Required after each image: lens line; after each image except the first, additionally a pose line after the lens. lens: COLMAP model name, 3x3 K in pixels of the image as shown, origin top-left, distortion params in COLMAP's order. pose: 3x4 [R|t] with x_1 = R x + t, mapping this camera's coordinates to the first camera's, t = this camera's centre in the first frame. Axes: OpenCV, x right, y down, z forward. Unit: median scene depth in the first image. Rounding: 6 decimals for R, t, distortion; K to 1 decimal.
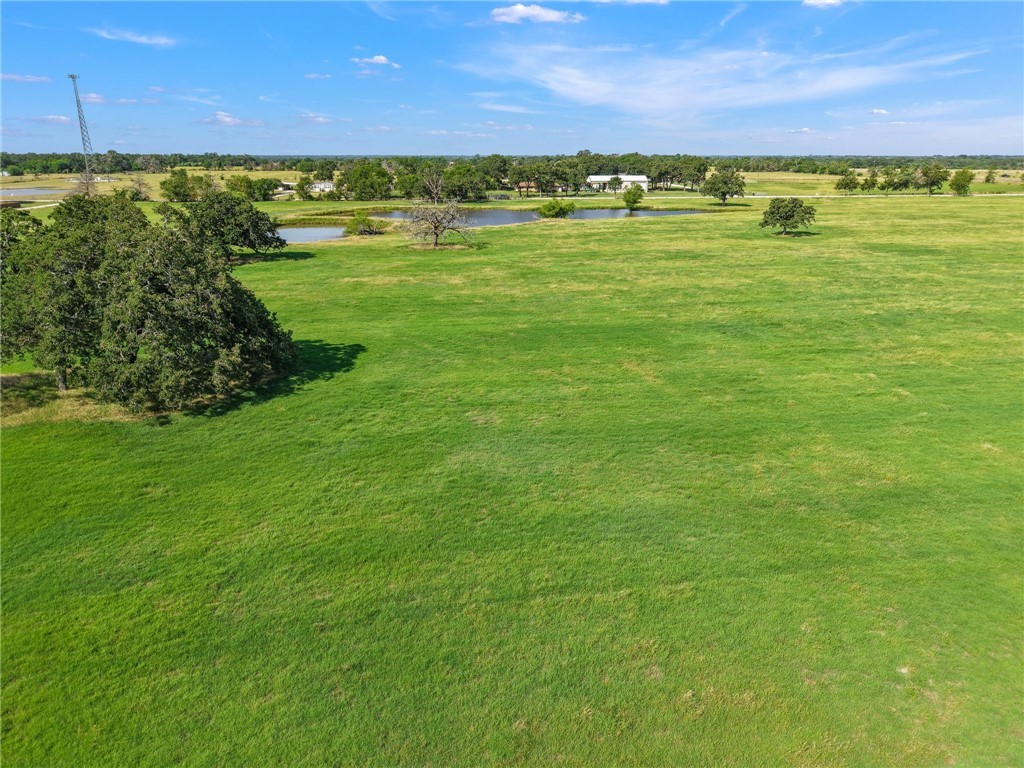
lens RADIAL K [[685.3, 0, 512.0], [0, 685.3, 384.0], [0, 0, 1]] dist [0.006808, -0.002281]
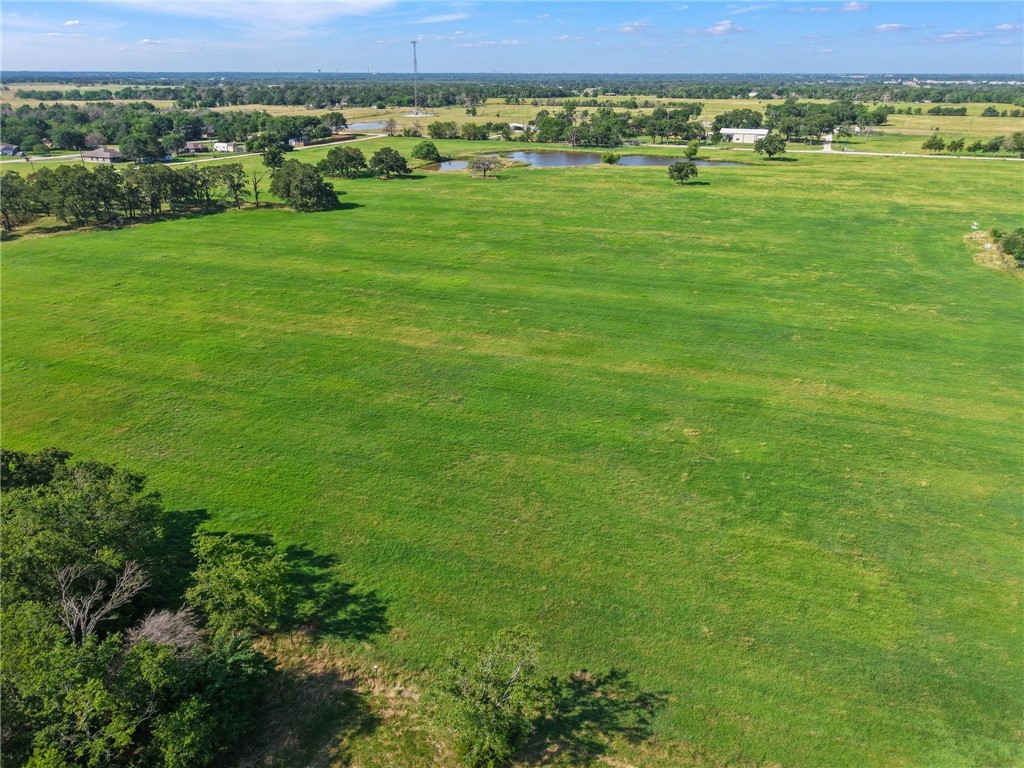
lens RADIAL K [[685.3, 0, 512.0], [0, 685.3, 384.0], [0, 0, 1]] dist [0.006808, -0.002281]
pose [[0.887732, 0.190881, -0.418924, 0.450992], [-0.148215, 0.980042, 0.132473, 0.057865], [0.435850, -0.055510, 0.898306, -0.393031]]
